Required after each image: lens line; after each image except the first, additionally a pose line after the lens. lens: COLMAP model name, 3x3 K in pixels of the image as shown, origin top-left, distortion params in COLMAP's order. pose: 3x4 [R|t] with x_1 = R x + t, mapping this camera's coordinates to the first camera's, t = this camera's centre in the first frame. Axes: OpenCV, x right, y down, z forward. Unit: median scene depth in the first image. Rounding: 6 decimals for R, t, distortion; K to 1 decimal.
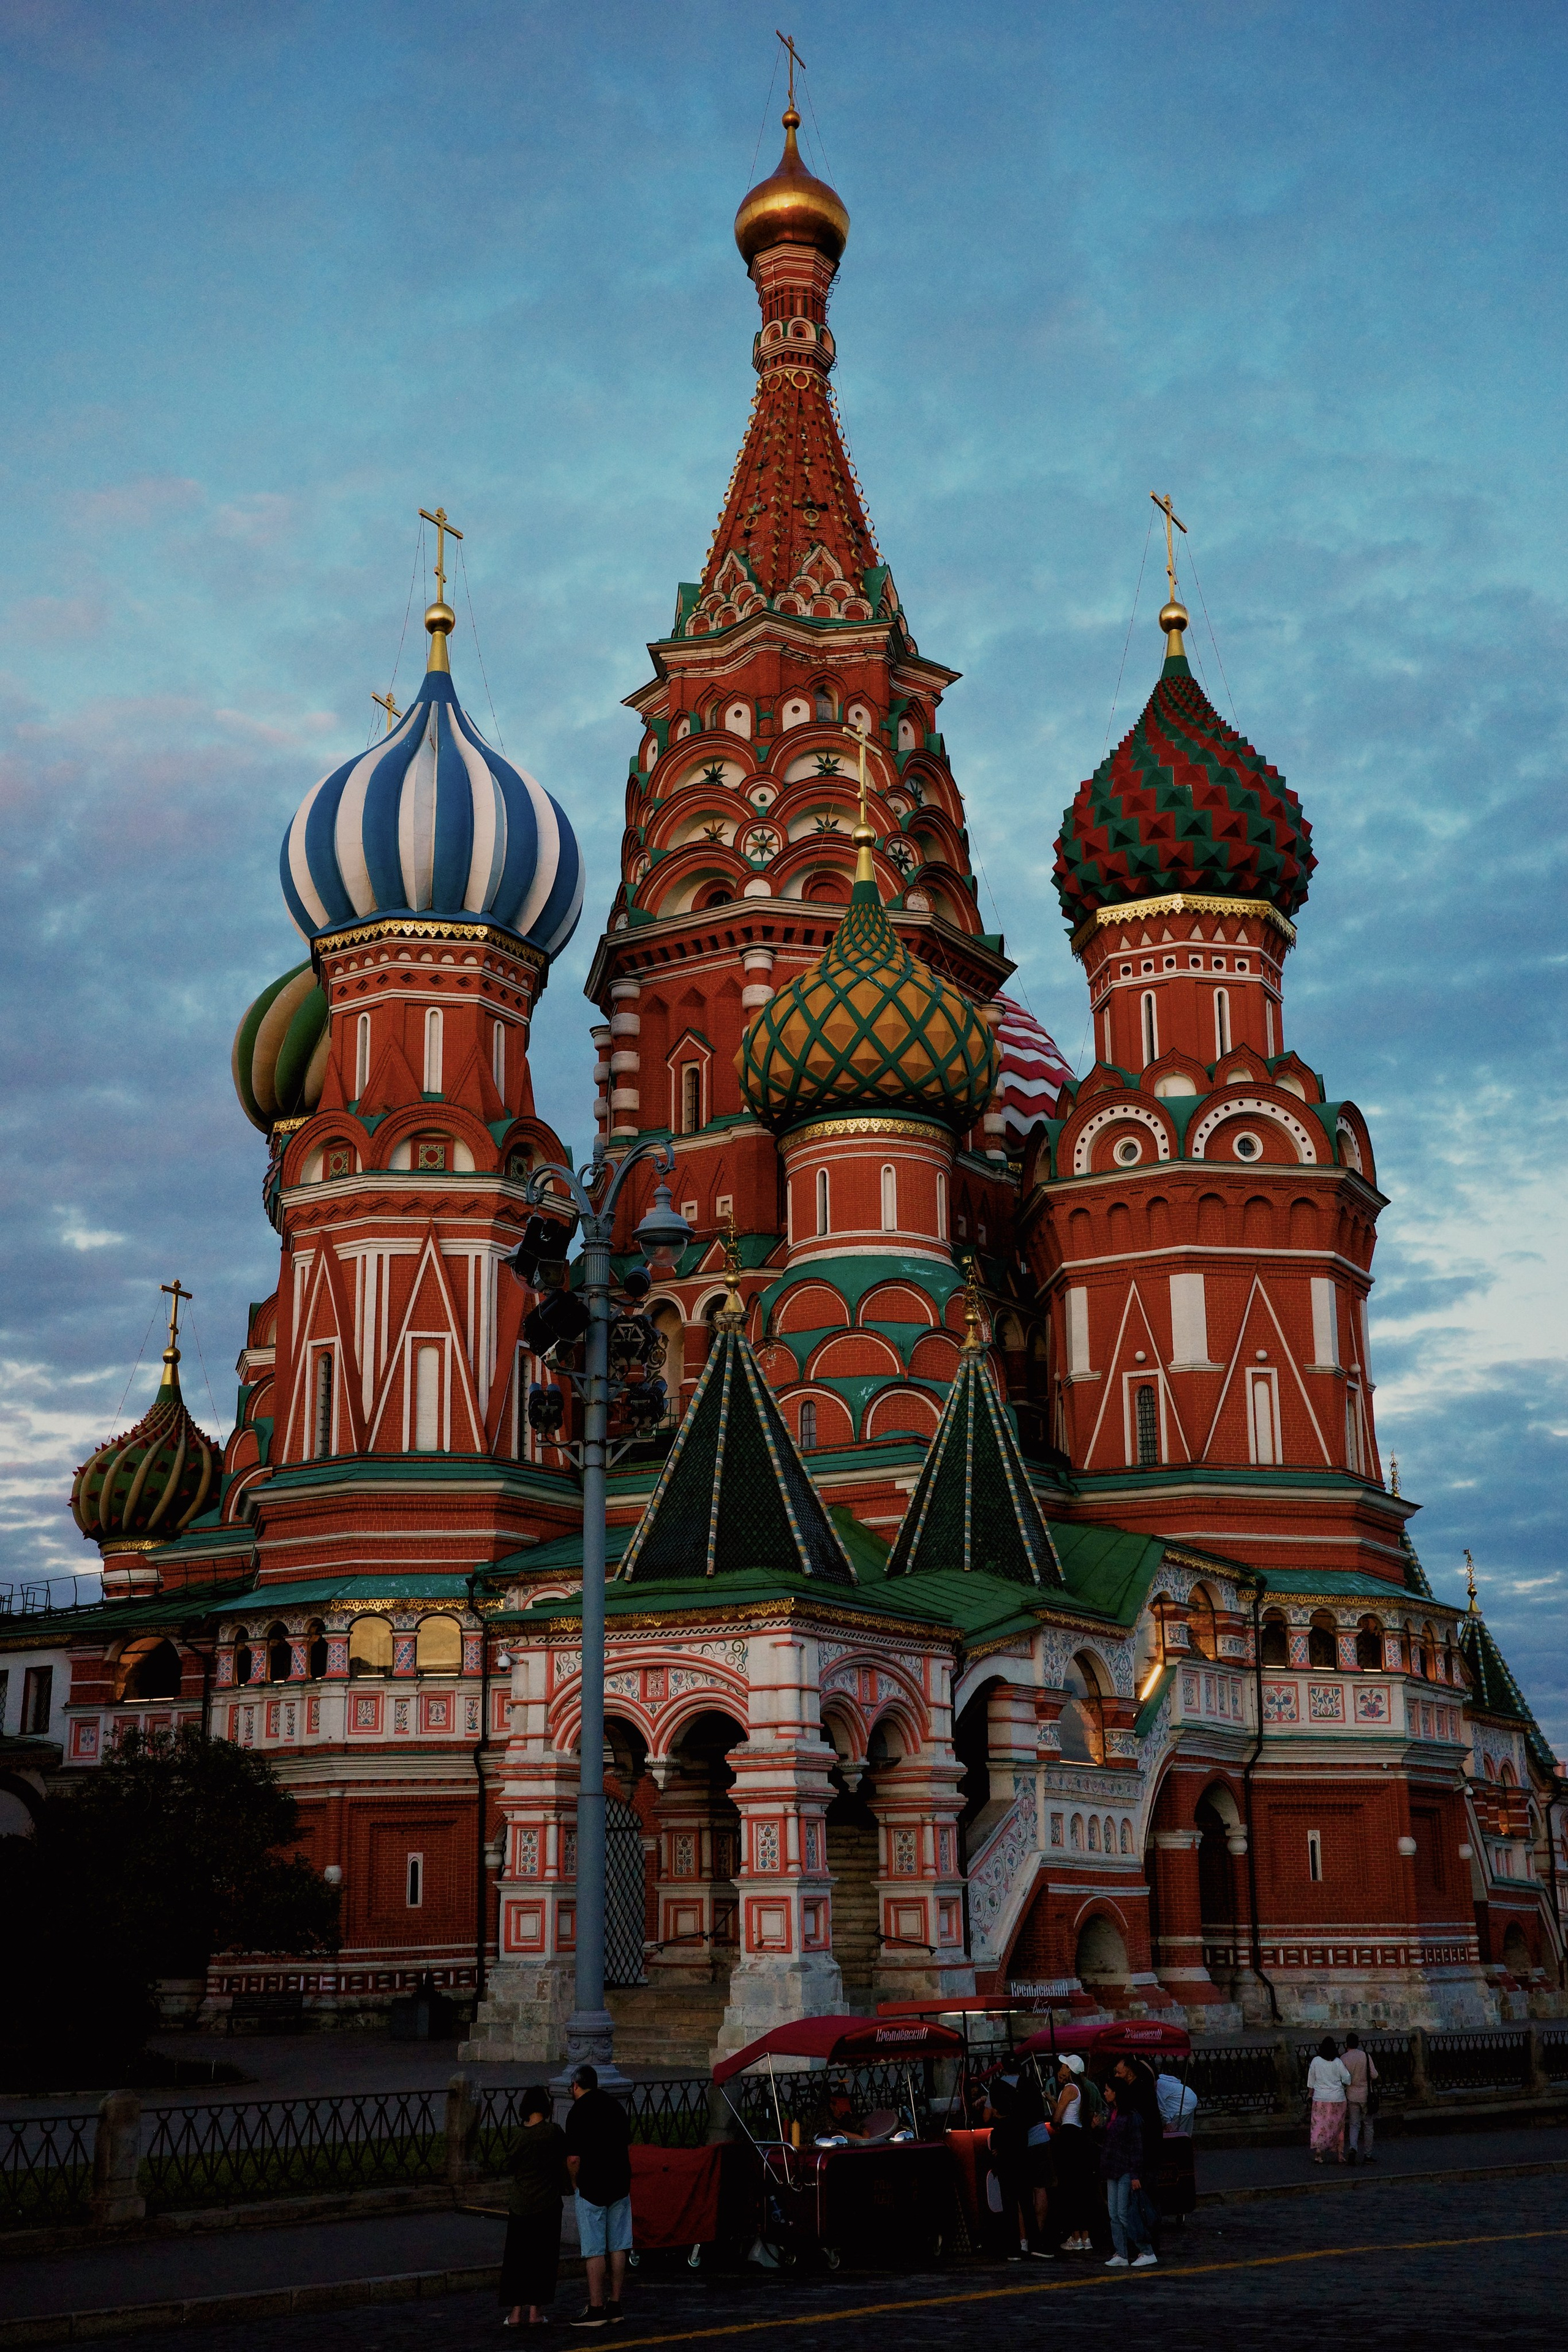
lens RADIAL K [[2619.6, 0, 784.0], [0, 2619.6, 1176.0], [0, 0, 1]] dist [0.033104, 0.020141]
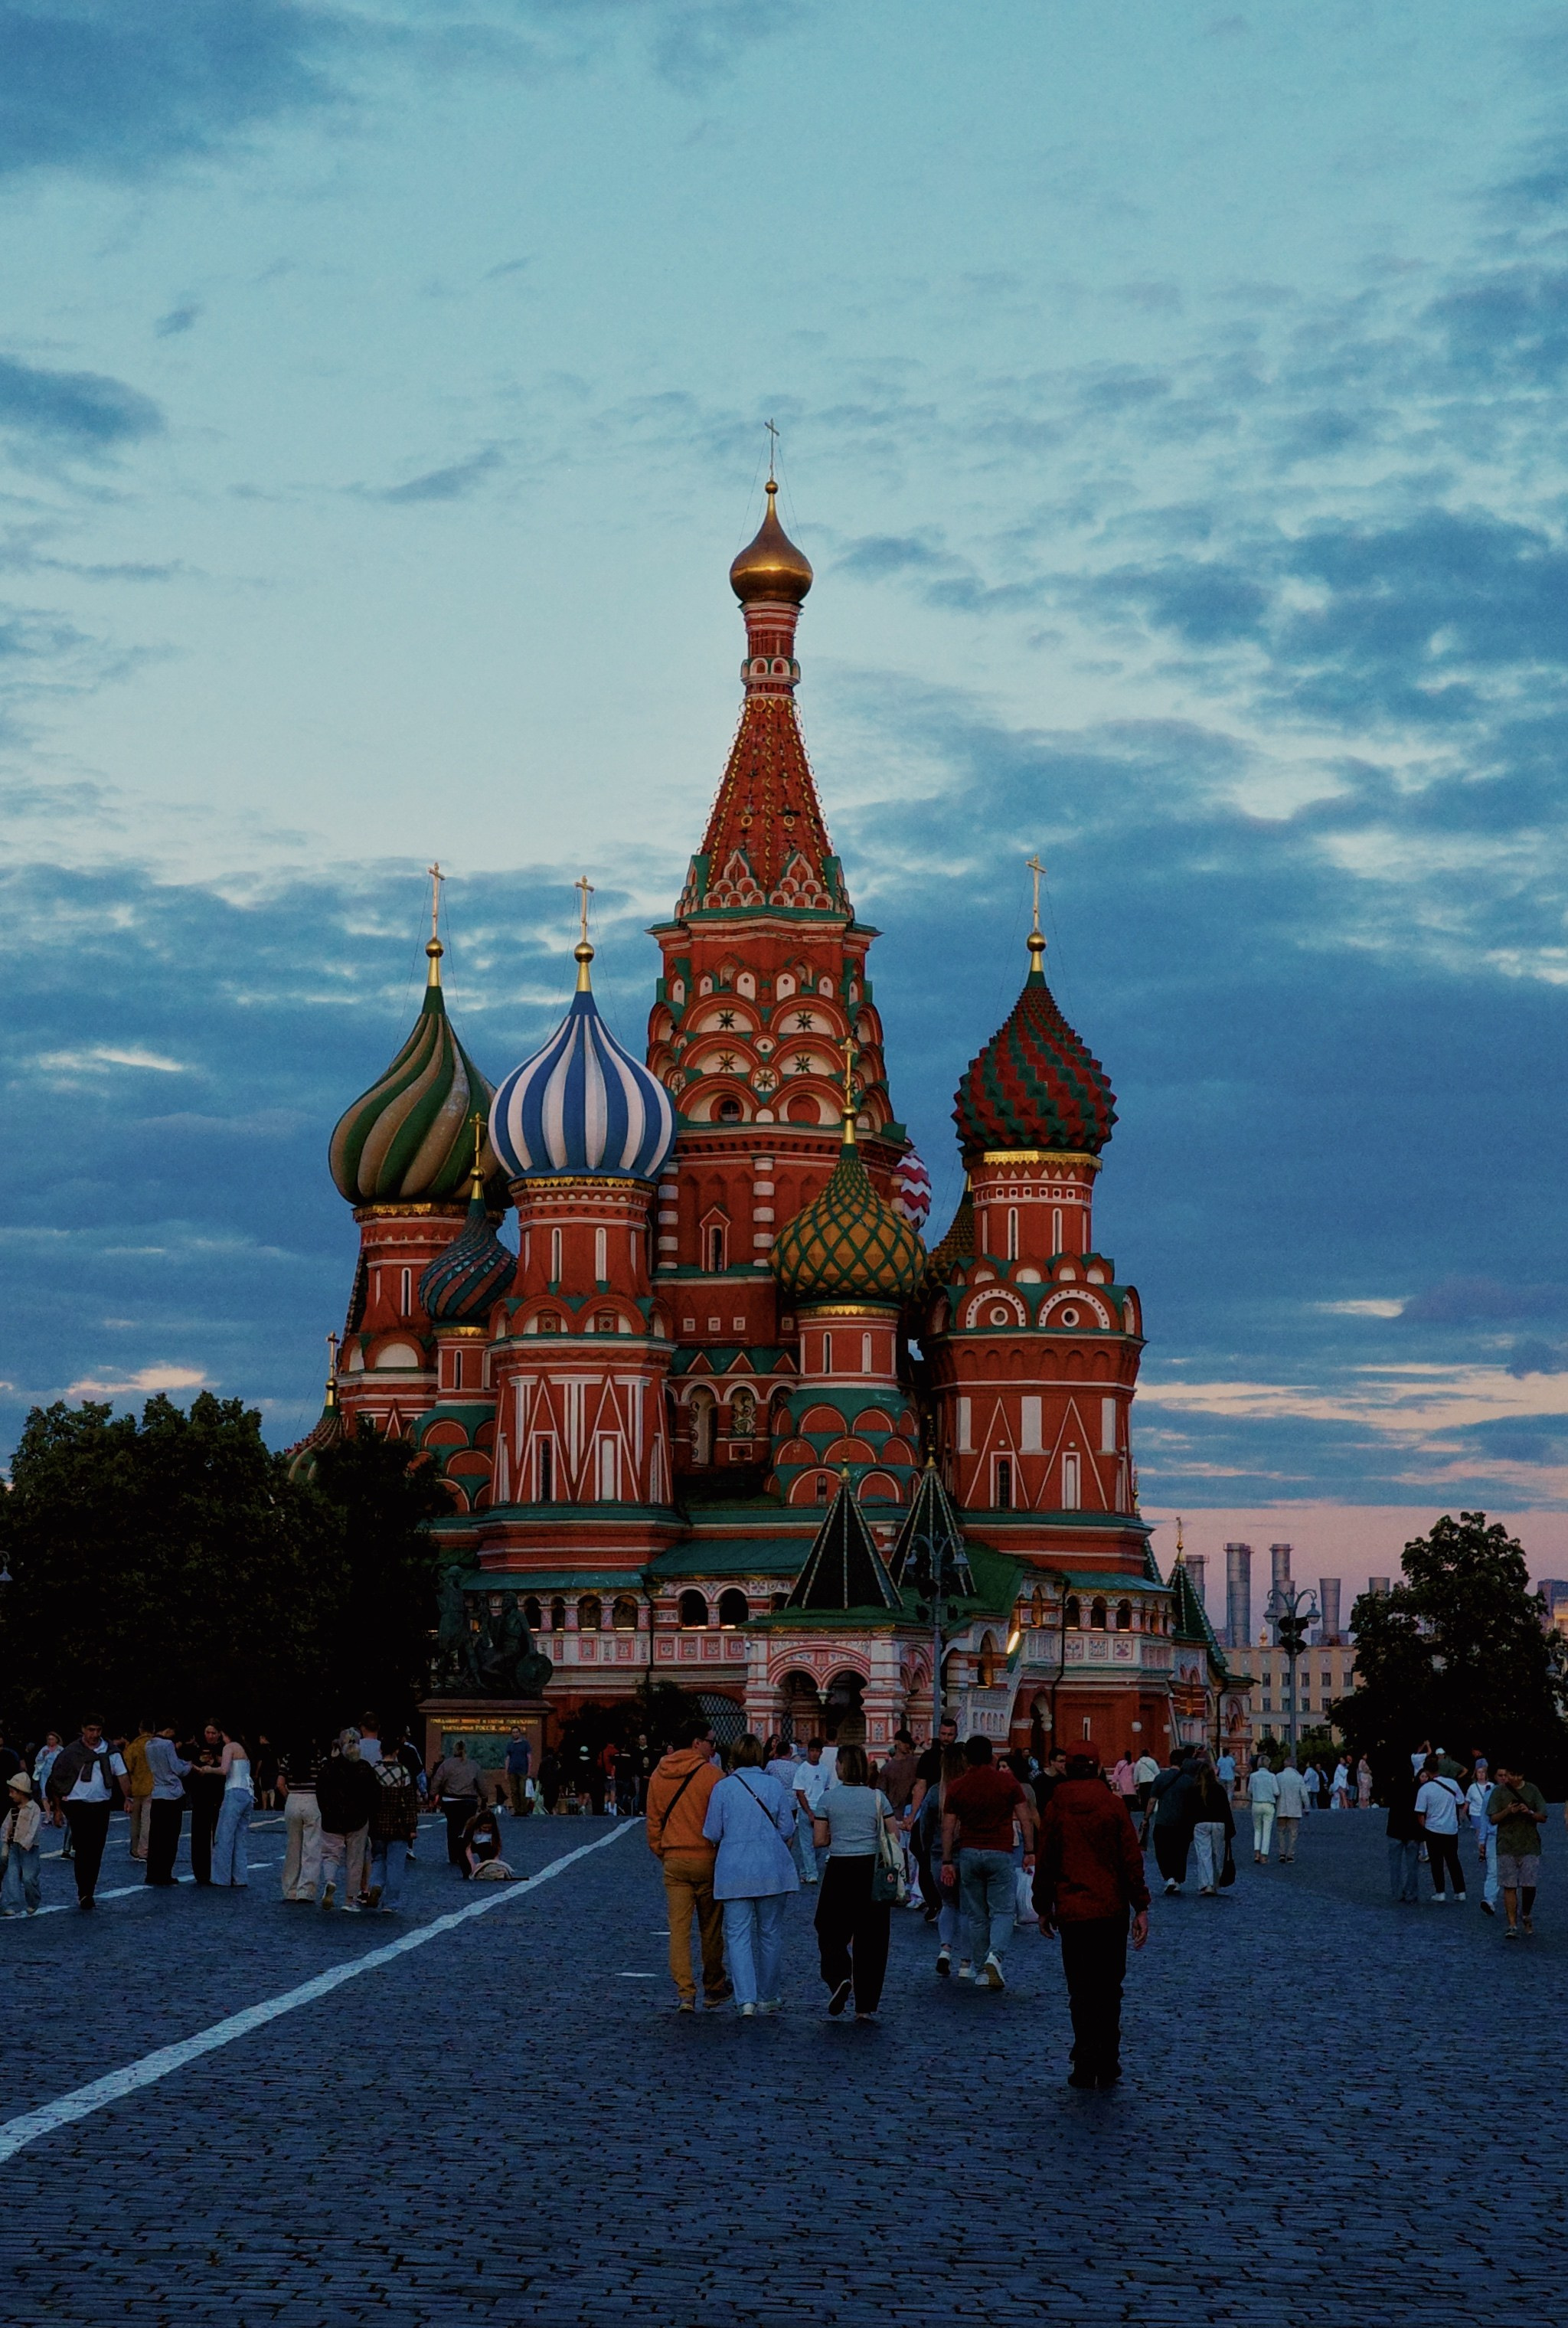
lens RADIAL K [[5085.0, 0, 727.4], [0, 5085.0, 1103.4], [0, 0, 1]] dist [0.061449, 0.076994]
pose [[0.985510, 0.034049, 0.166165, -0.591446], [-0.057645, 0.988568, 0.139320, -0.594700], [-0.159522, -0.146880, 0.976207, -2.144620]]
